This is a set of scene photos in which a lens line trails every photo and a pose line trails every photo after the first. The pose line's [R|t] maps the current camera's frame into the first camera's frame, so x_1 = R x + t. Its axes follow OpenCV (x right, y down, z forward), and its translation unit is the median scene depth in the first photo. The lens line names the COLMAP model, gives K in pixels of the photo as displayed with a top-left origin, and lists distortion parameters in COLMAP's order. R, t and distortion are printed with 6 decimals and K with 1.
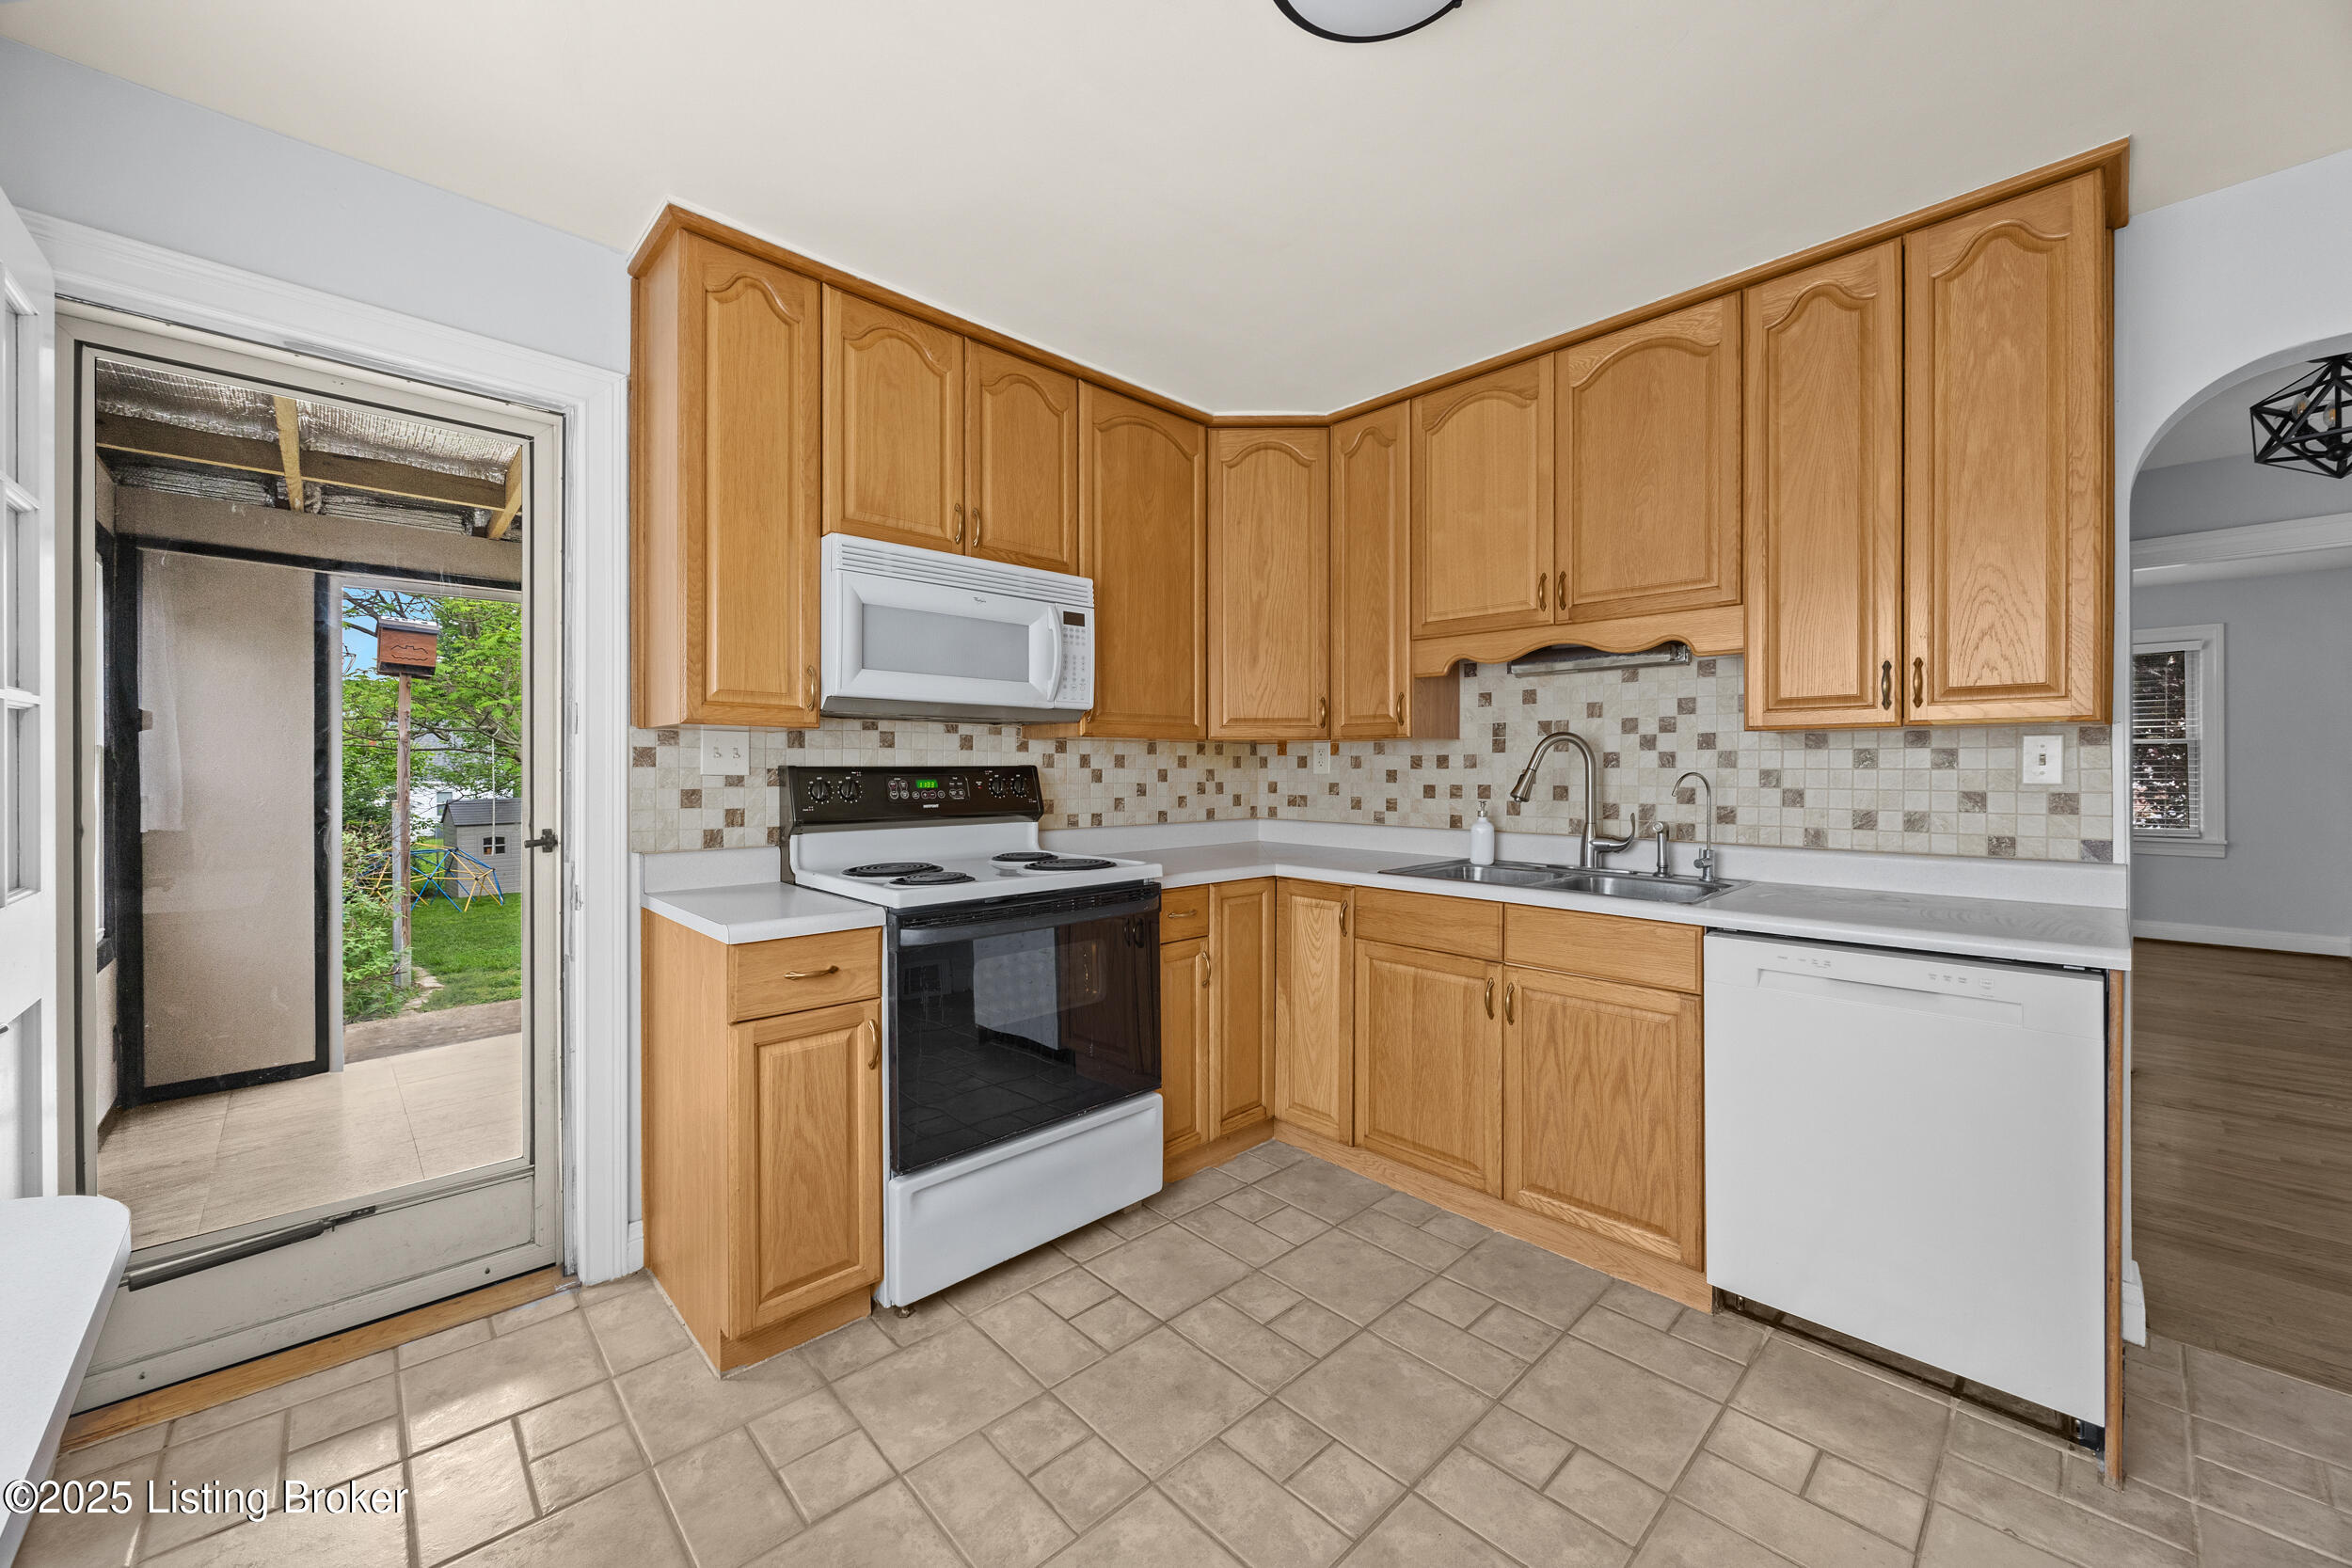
lens RADIAL K [[898.5, 0, 1187.9], [0, 898.5, 770.8], [0, 0, 1]] dist [0.000177, 0.000061]
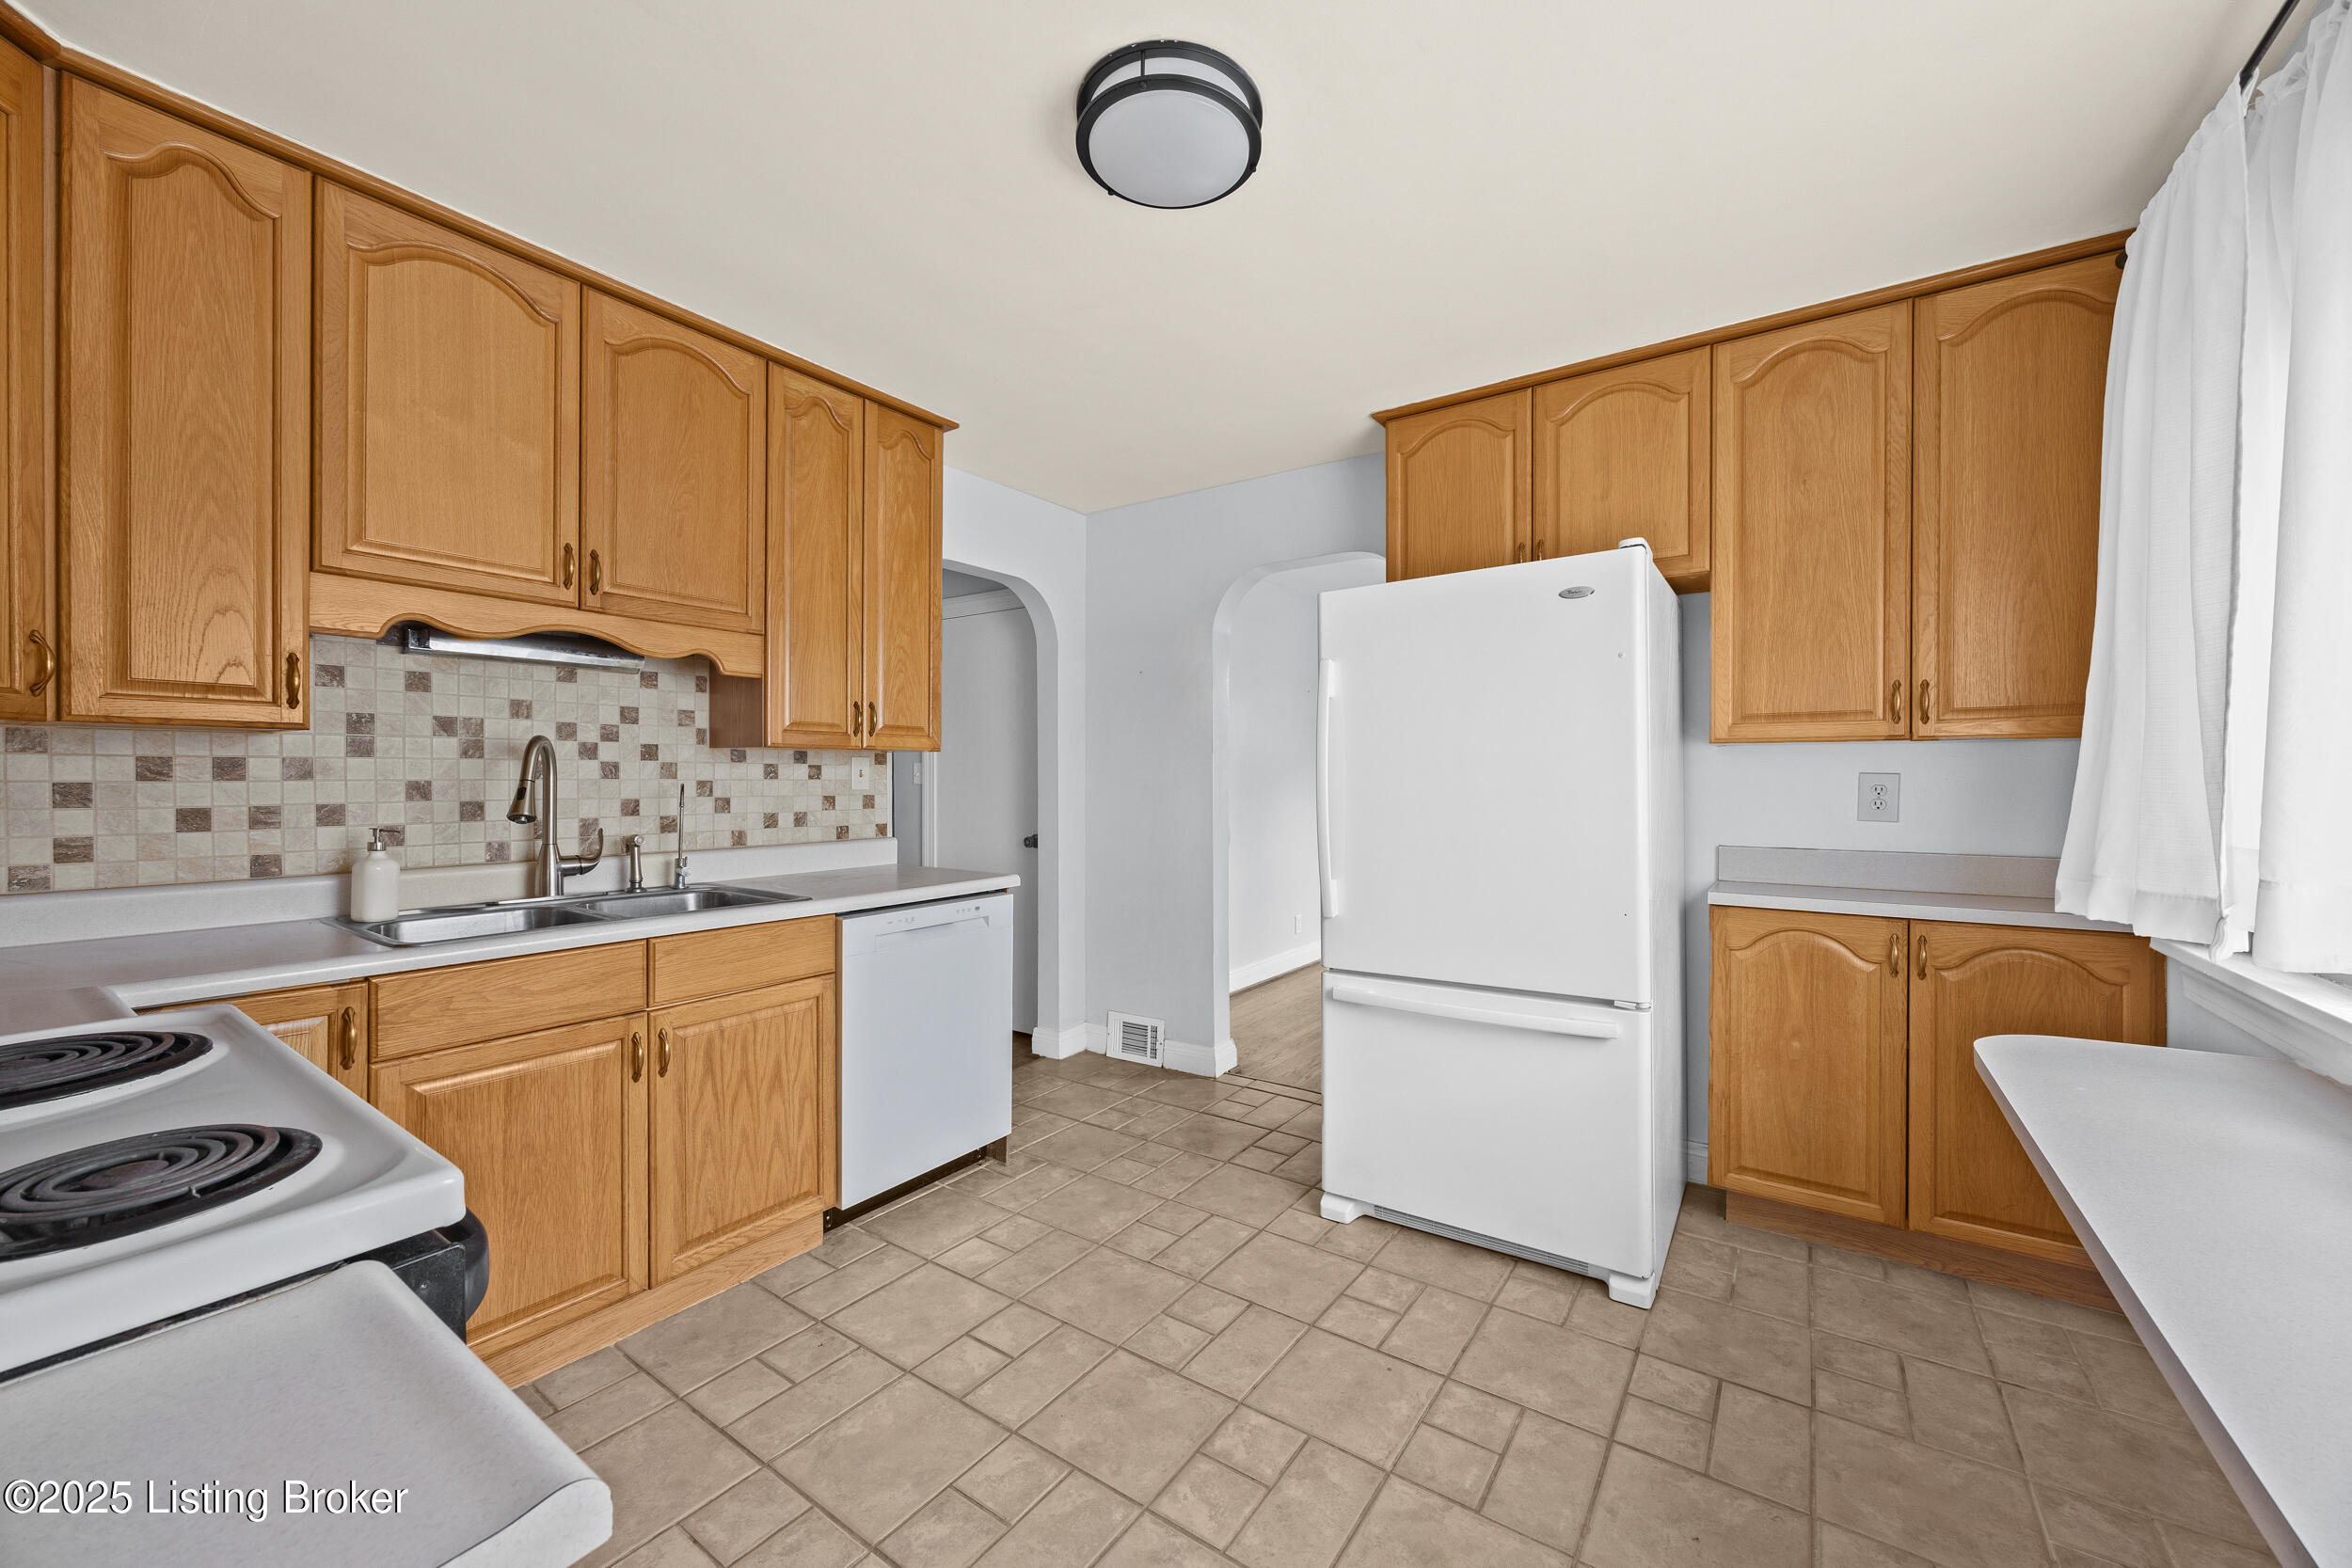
lens RADIAL K [[916.2, 0, 1176.0], [0, 916.2, 784.0], [0, 0, 1]] dist [-0.000398, -0.000240]
pose [[-0.203378, -0.006652, 0.979078, -0.552707], [0.002488, 0.999970, 0.007311, -0.003542], [-0.979097, 0.003923, -0.203355, 0.639100]]
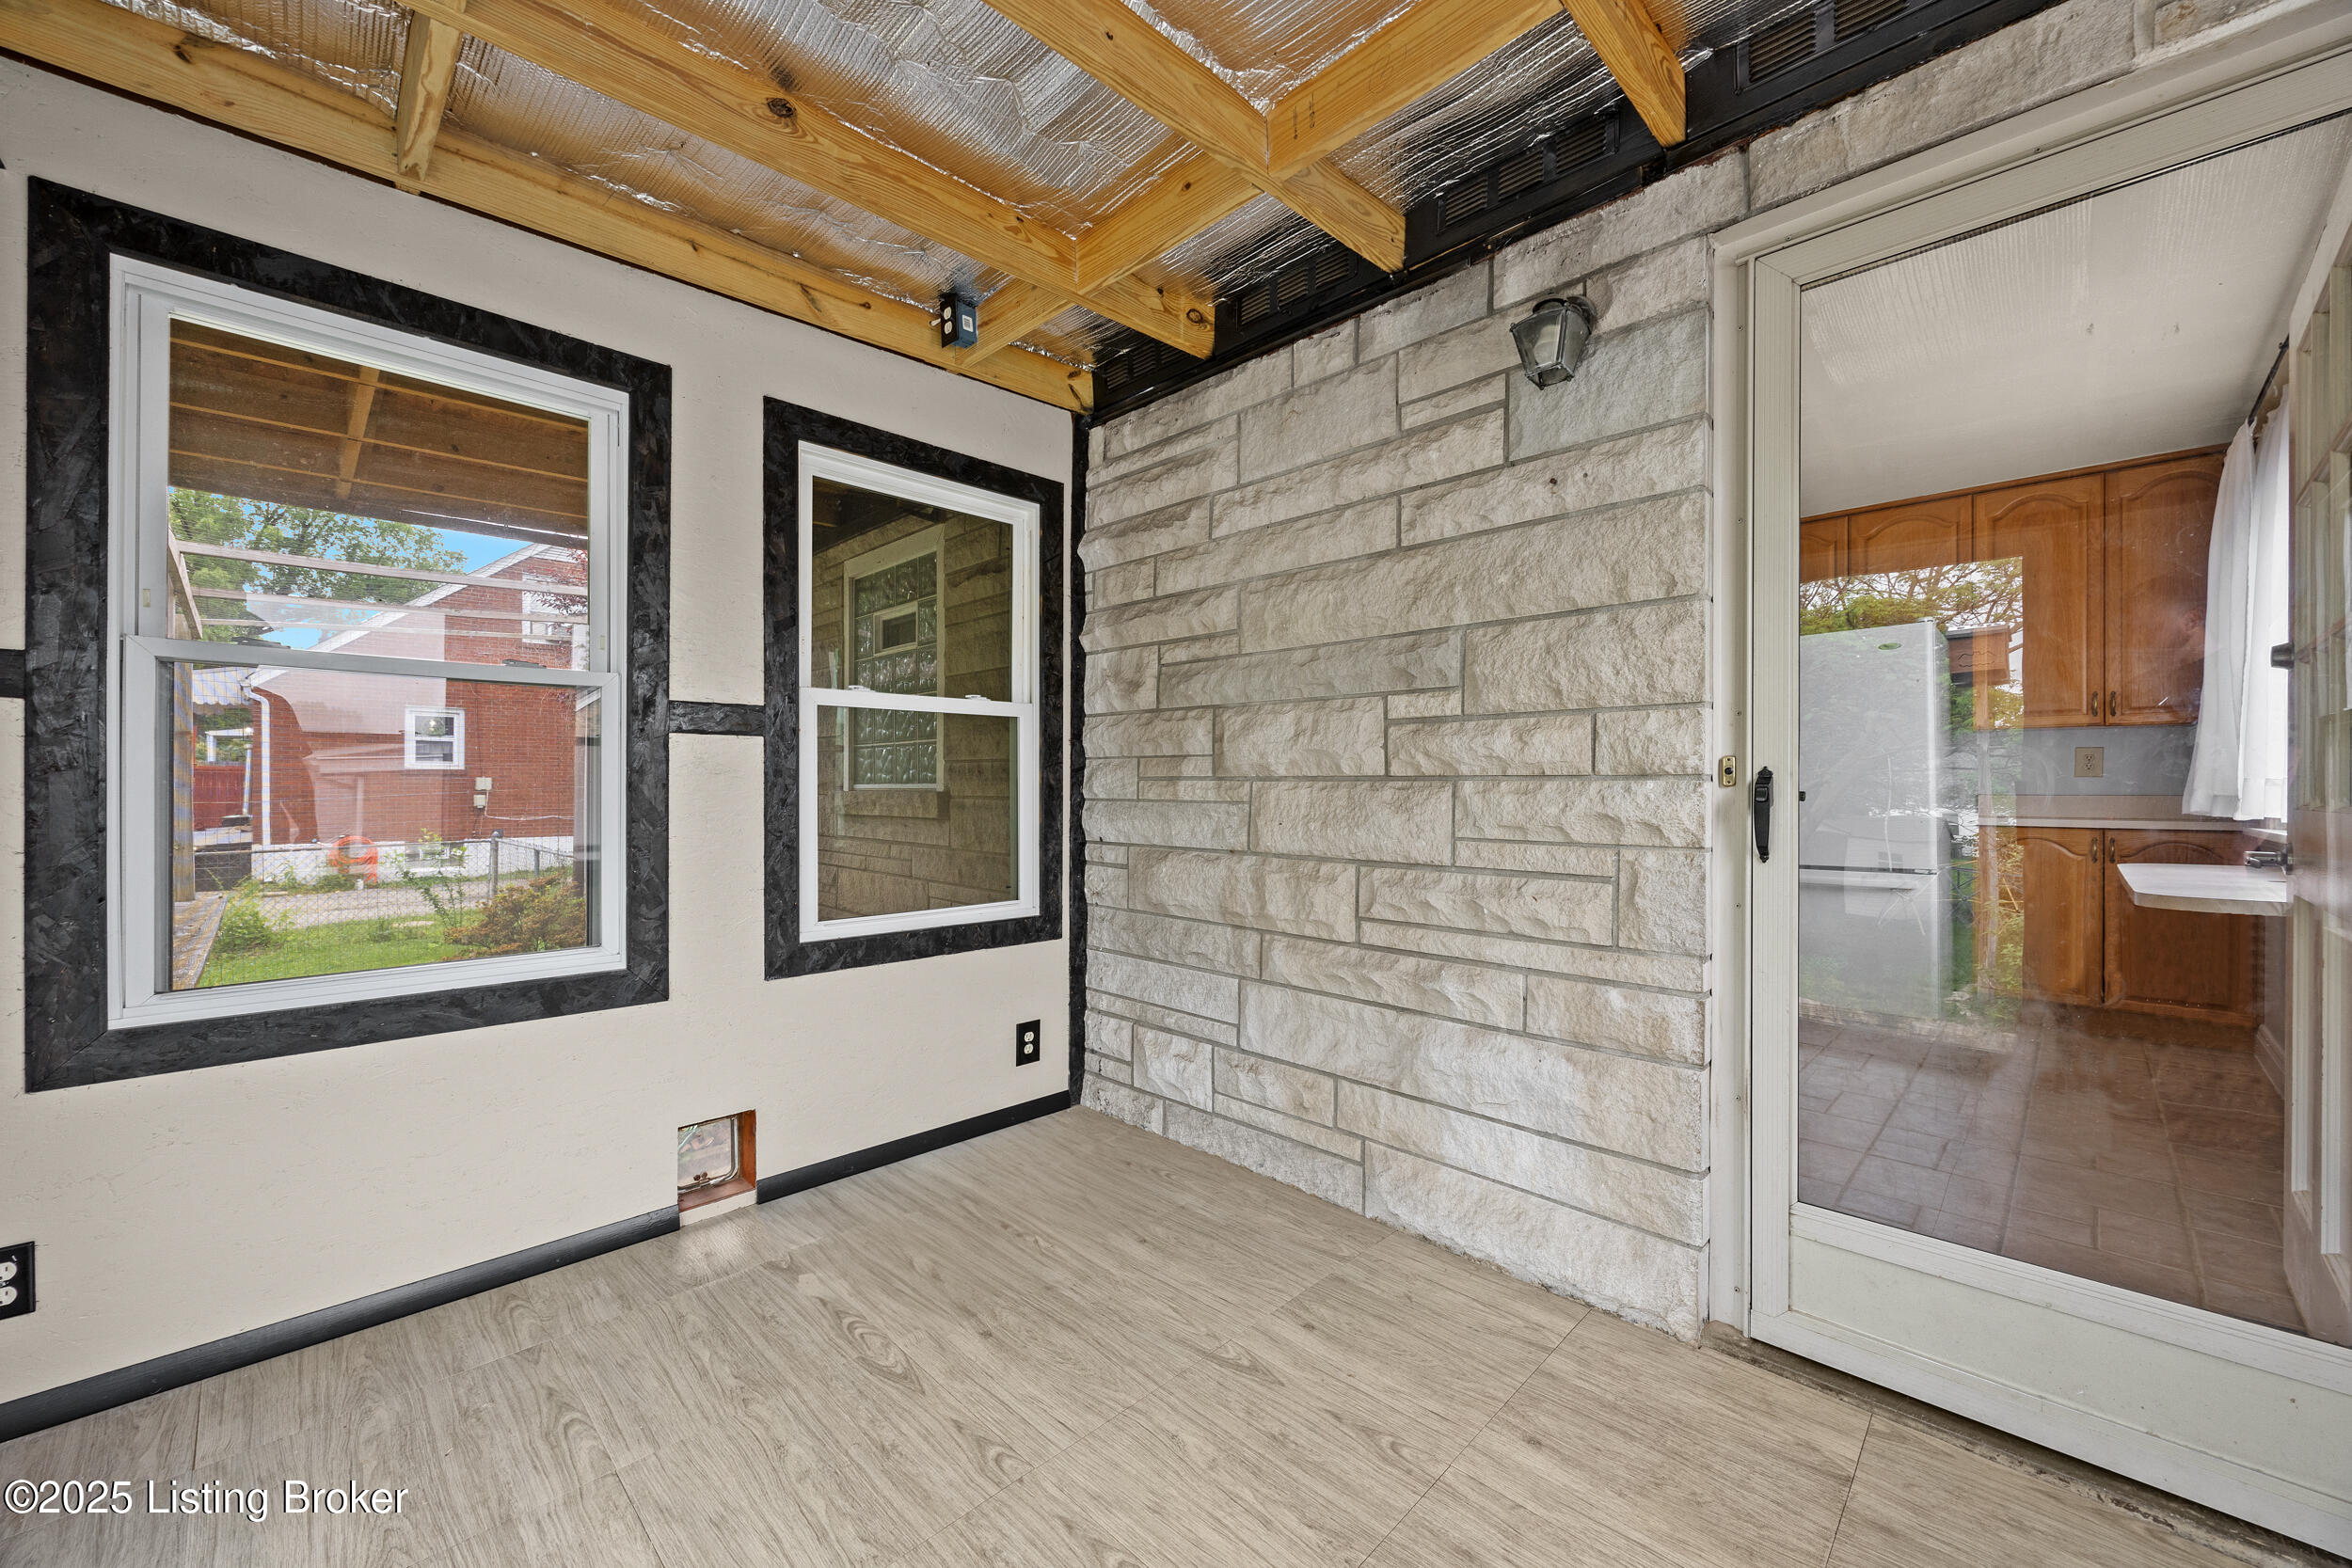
lens RADIAL K [[916.2, 0, 1176.0], [0, 916.2, 784.0], [0, 0, 1]] dist [-0.000398, -0.000240]
pose [[-0.031035, 0.002088, 0.999516, -0.941506], [-0.000390, 0.999998, -0.002102, 0.030663], [-0.999518, -0.000455, -0.031034, 1.010167]]
